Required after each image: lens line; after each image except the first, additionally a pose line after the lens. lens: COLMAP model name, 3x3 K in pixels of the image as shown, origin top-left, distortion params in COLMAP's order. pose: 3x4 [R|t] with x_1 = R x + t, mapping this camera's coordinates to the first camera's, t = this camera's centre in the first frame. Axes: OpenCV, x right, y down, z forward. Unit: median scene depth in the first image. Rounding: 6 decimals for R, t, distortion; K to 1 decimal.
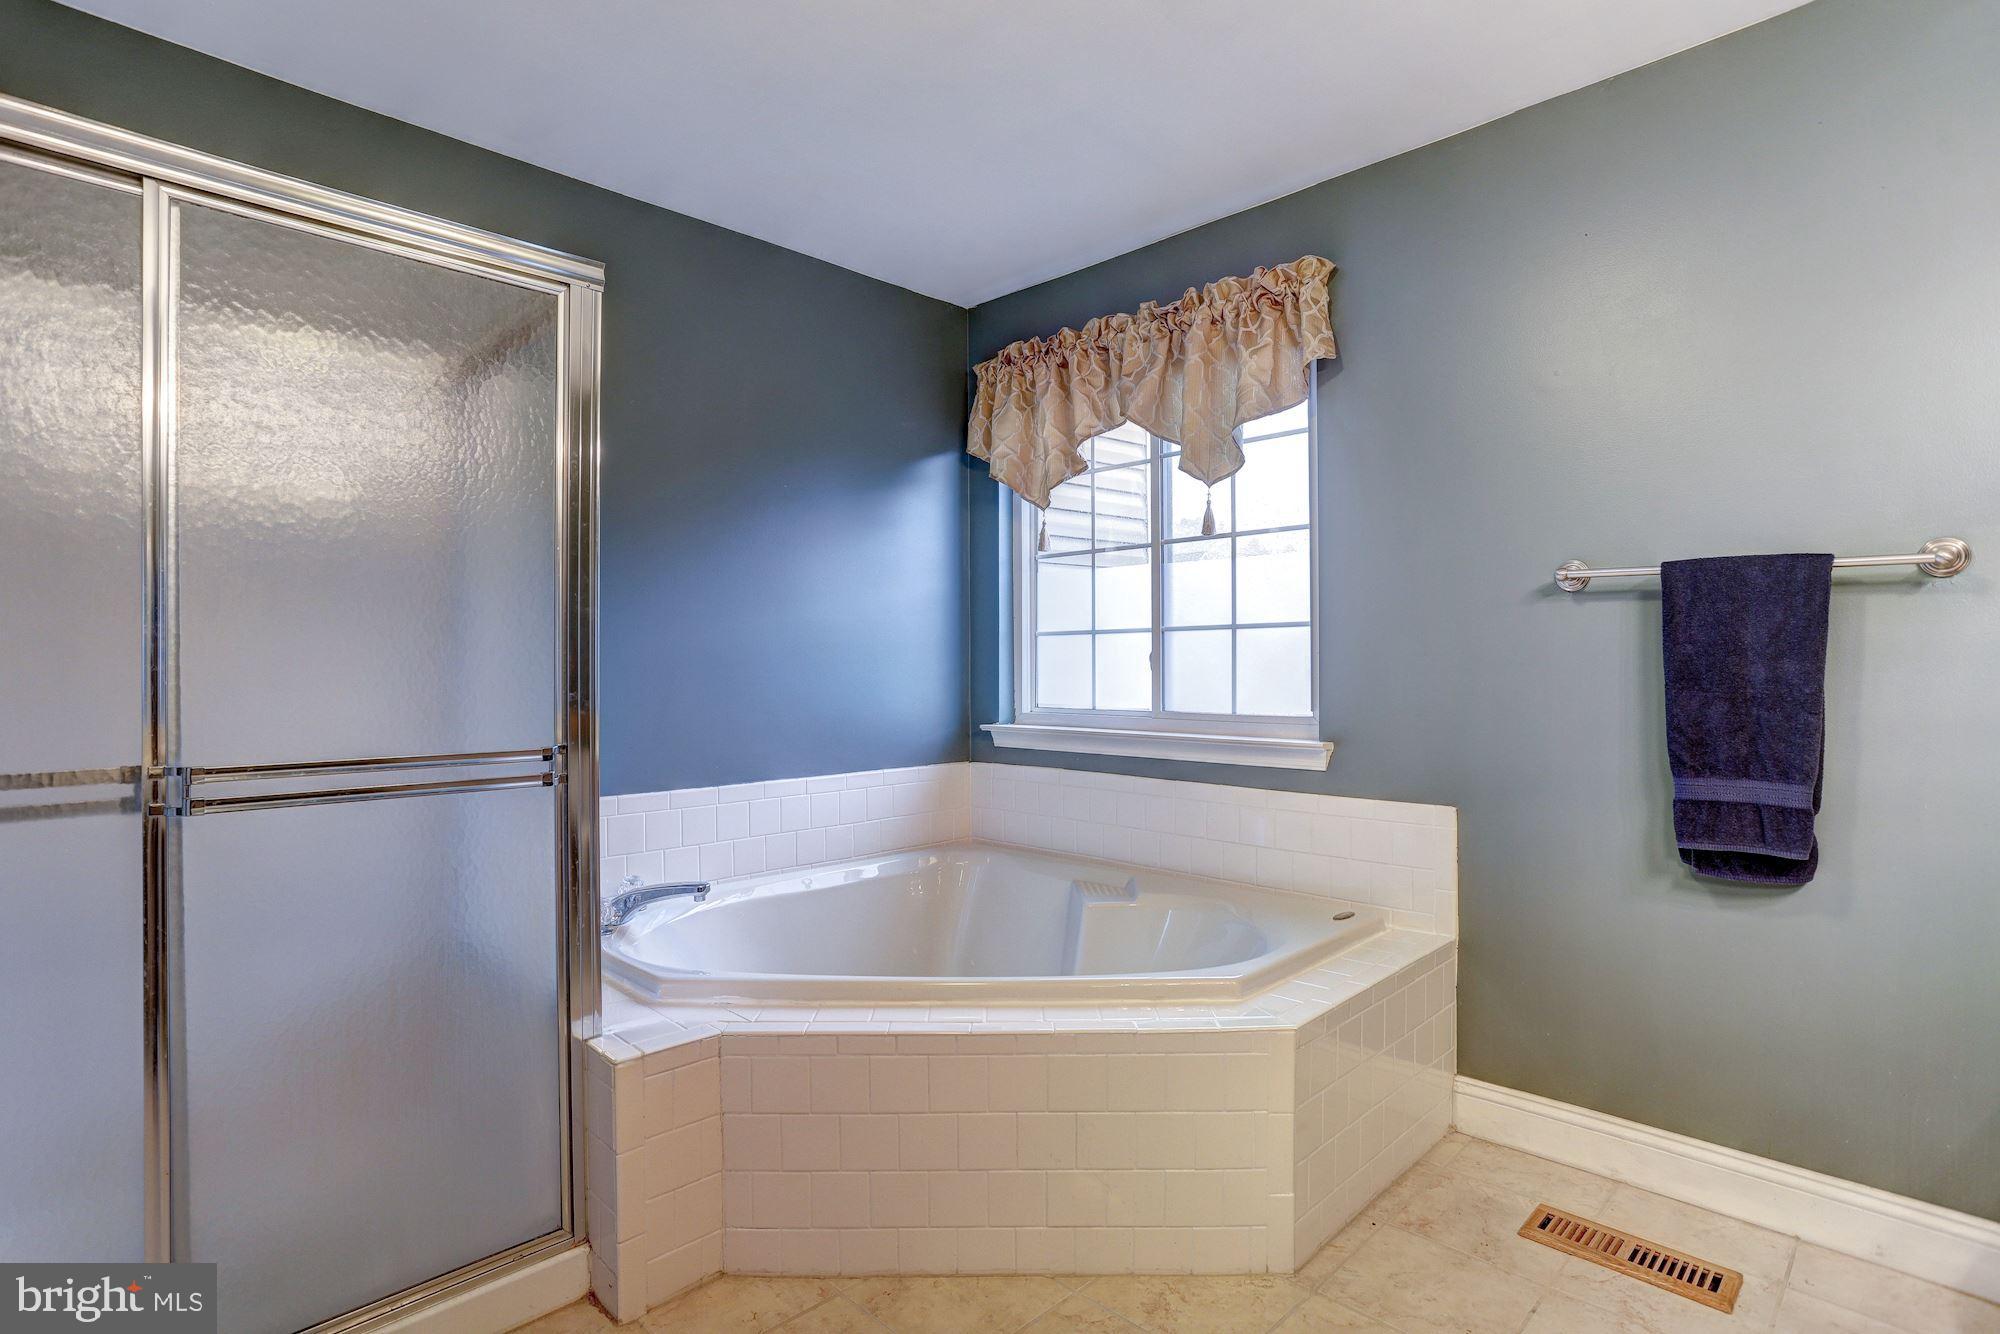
lens RADIAL K [[993.5, 0, 989.4], [0, 993.5, 662.2], [0, 0, 1]] dist [-0.054884, 0.023156]
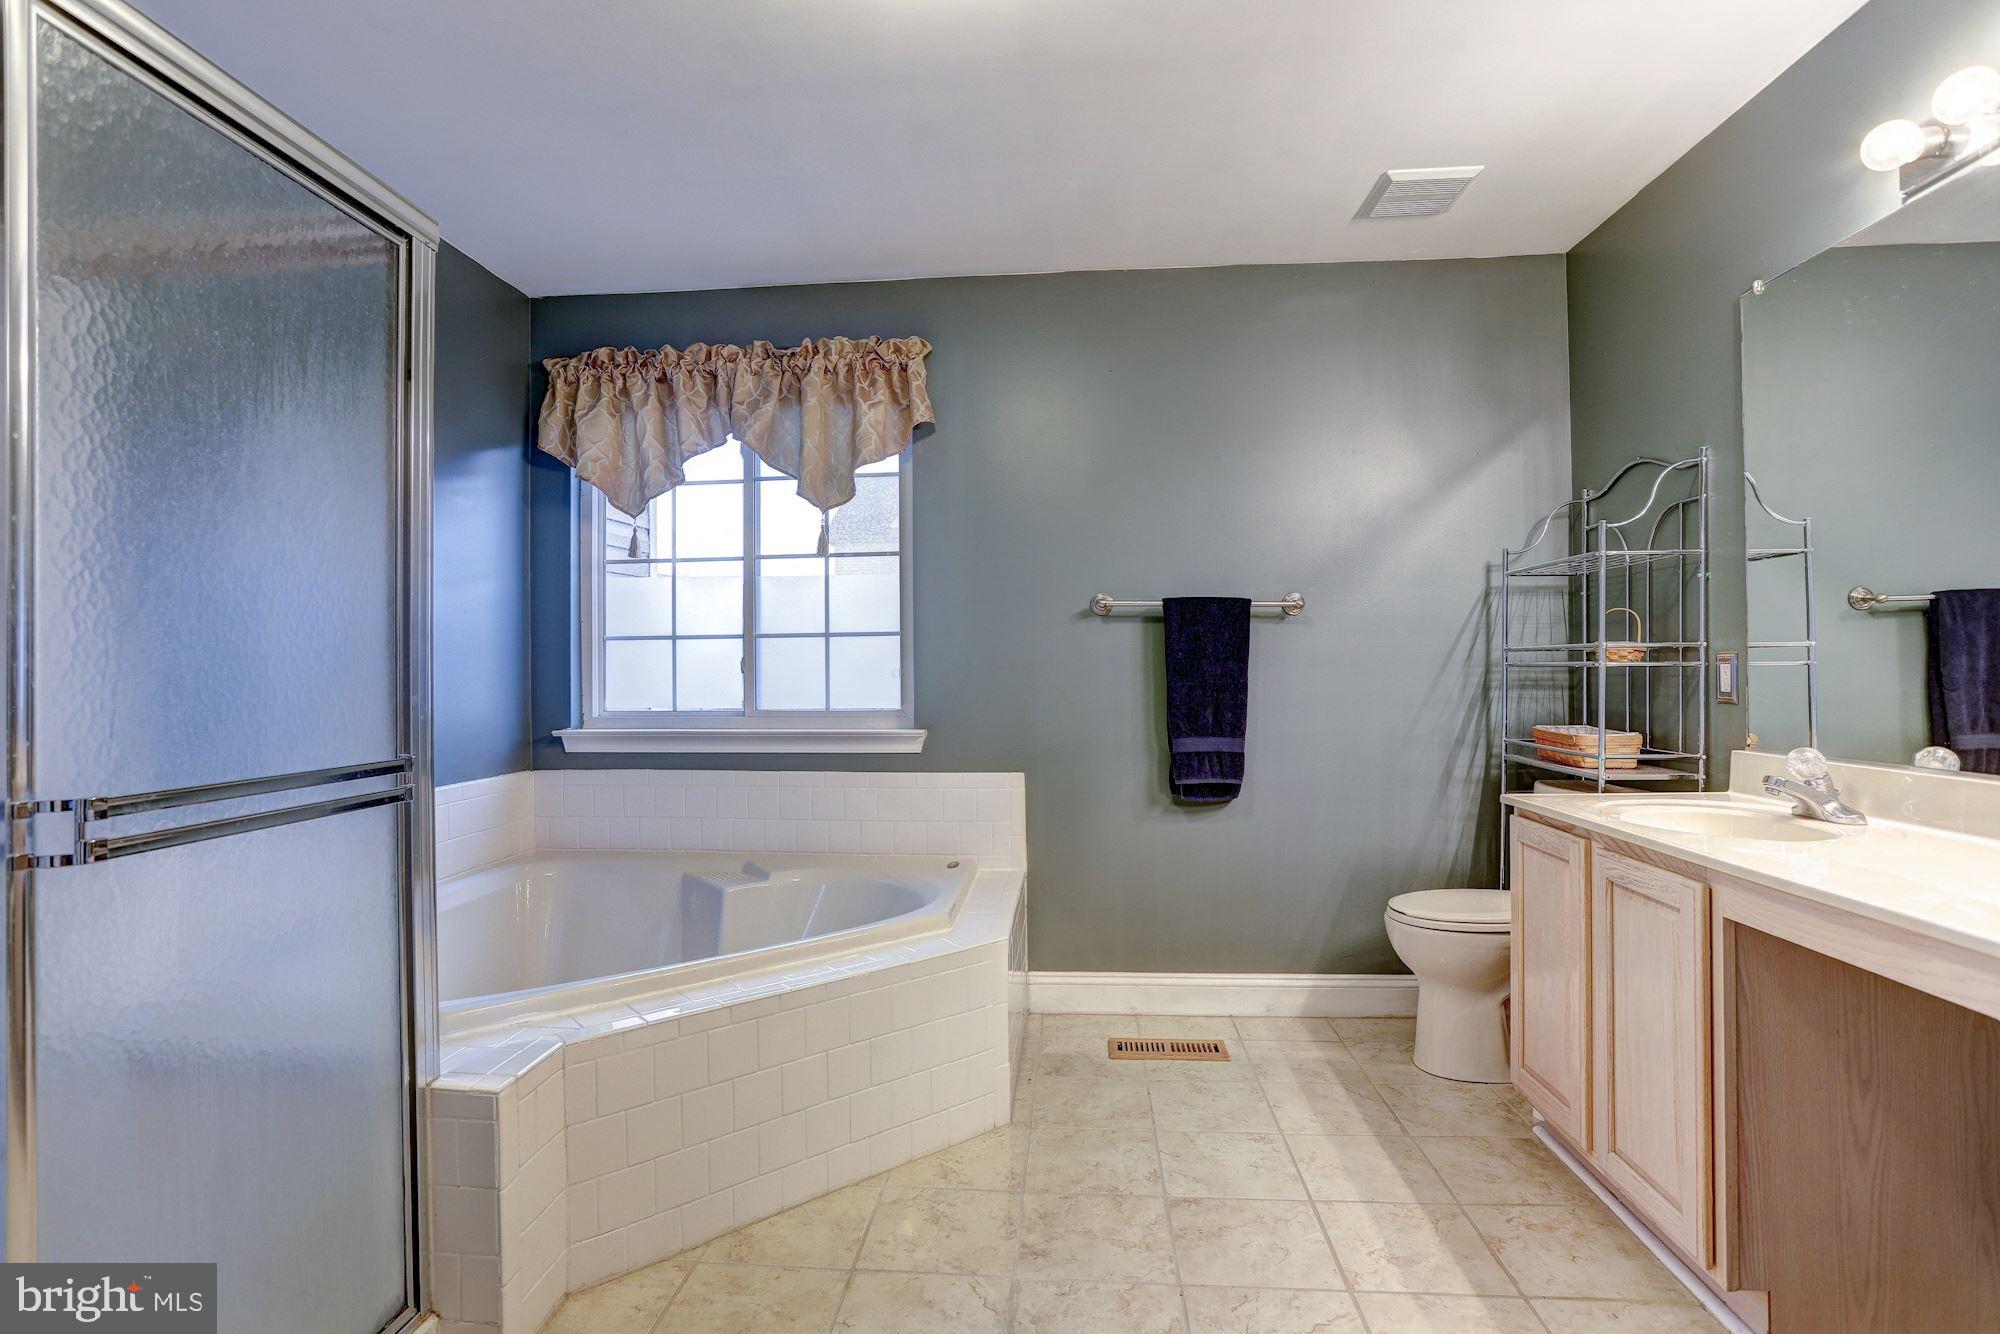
lens RADIAL K [[993.5, 0, 982.2], [0, 993.5, 661.0], [0, 0, 1]] dist [-0.054884, 0.023156]
pose [[0.764886, 0.002892, 0.644159, -0.412152], [0.003557, 0.999956, -0.008714, 0.006378], [-0.644155, 0.008956, 0.764842, -0.005440]]
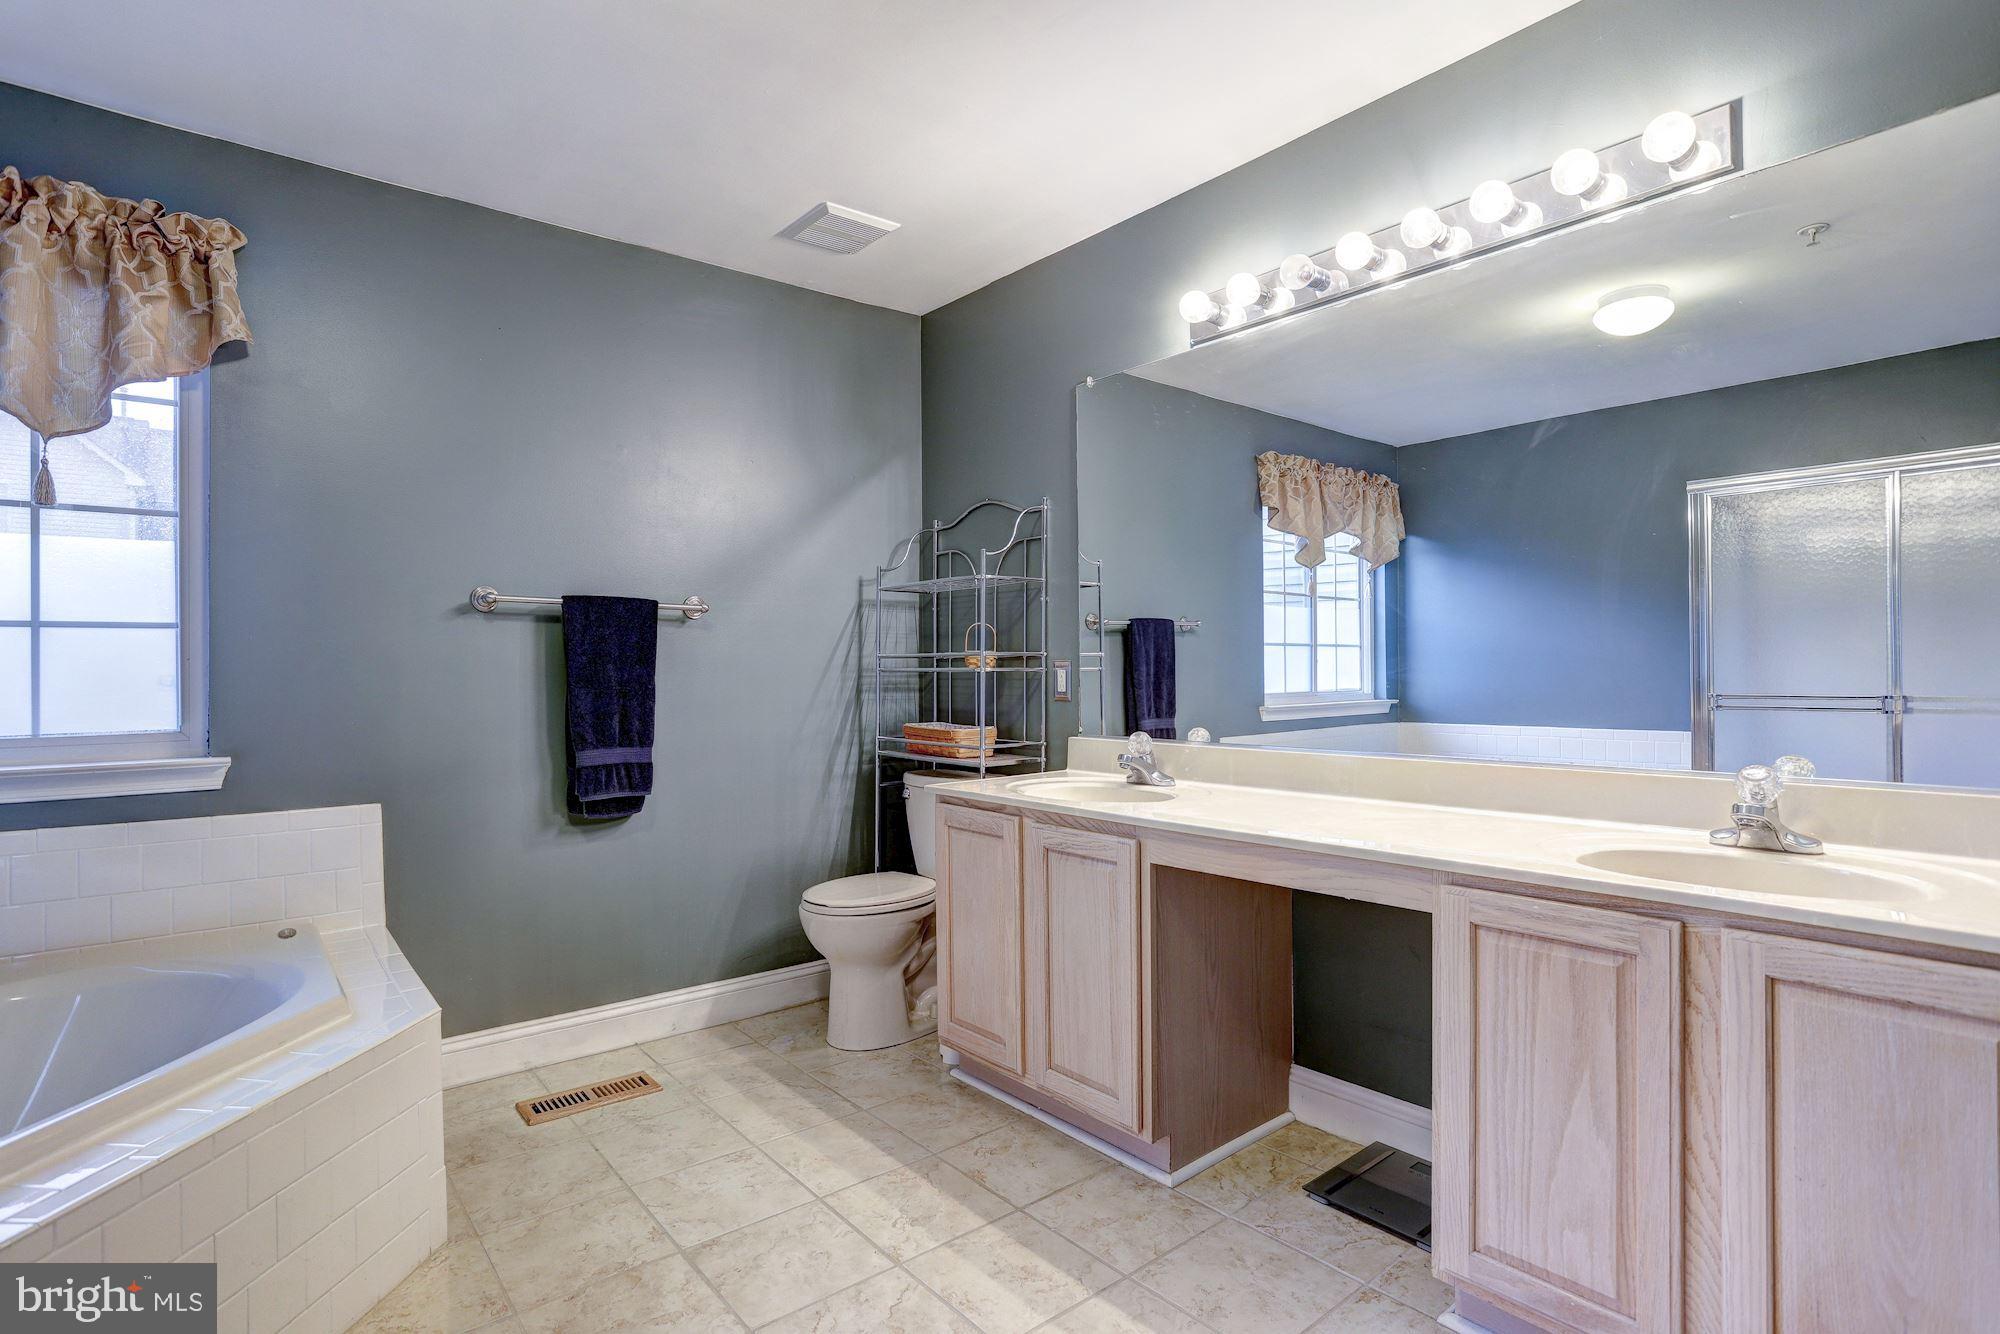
lens RADIAL K [[993.5, 0, 993.6], [0, 993.5, 662.4], [0, 0, 1]] dist [-0.054884, 0.023156]
pose [[0.093818, 0.007570, 0.995561, -0.489229], [0.004337, 0.999958, -0.008012, 0.004092], [-0.995580, 0.005070, 0.093781, 0.210866]]
